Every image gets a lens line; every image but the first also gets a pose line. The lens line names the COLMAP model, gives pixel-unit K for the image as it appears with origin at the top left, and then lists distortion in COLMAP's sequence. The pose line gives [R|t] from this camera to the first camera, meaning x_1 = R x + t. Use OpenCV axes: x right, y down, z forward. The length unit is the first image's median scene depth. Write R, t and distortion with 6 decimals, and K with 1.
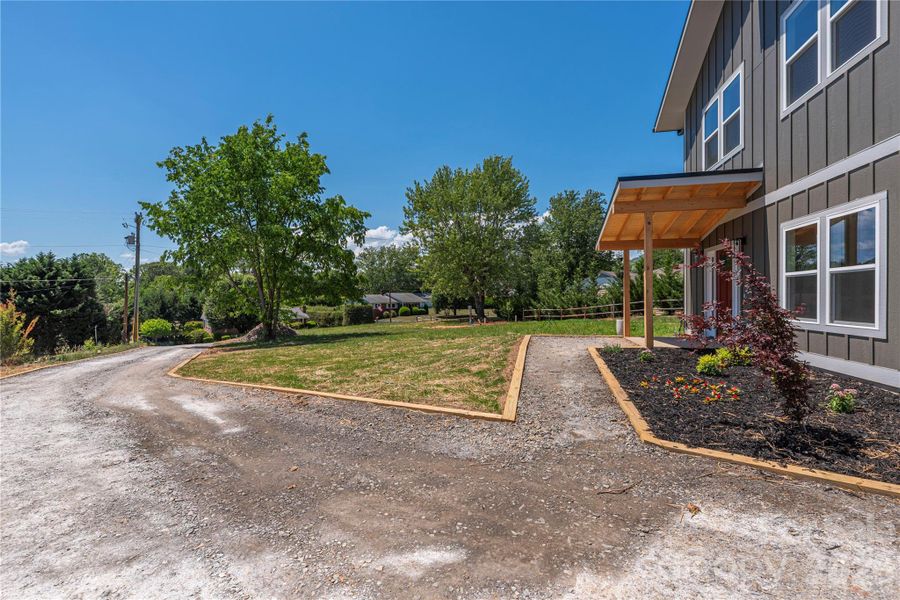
lens RADIAL K [[367.7, 0, 450.3], [0, 367.7, 300.7], [0, 0, 1]] dist [-0.002278, -0.000834]
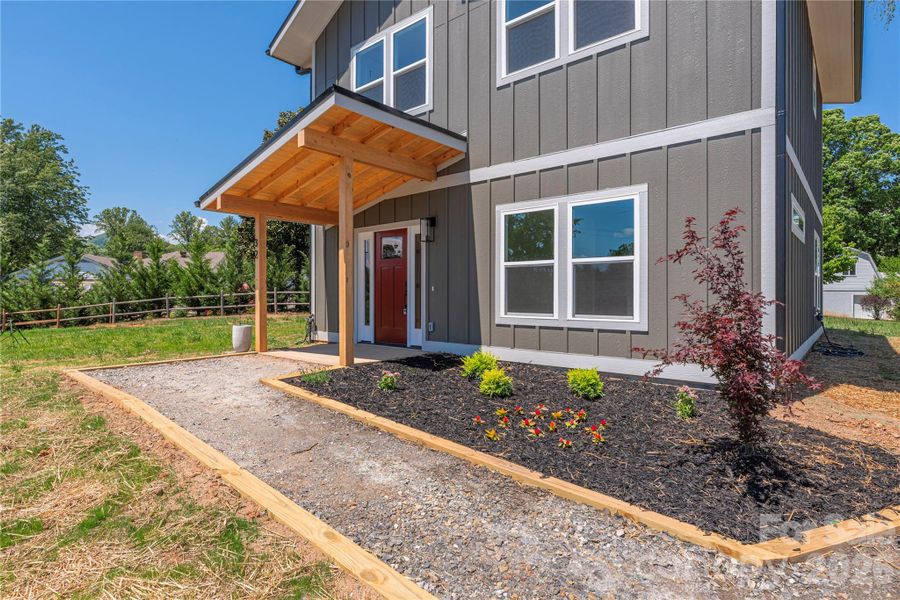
lens RADIAL K [[469.1, 0, 448.8], [0, 469.1, 294.7], [0, 0, 1]] dist [-0.003367, 0.000524]
pose [[0.475098, 0.005497, 0.879916, -0.146231], [0.000546, 0.999978, -0.006542, 0.009606], [-0.879933, 0.003588, 0.475085, 0.630567]]
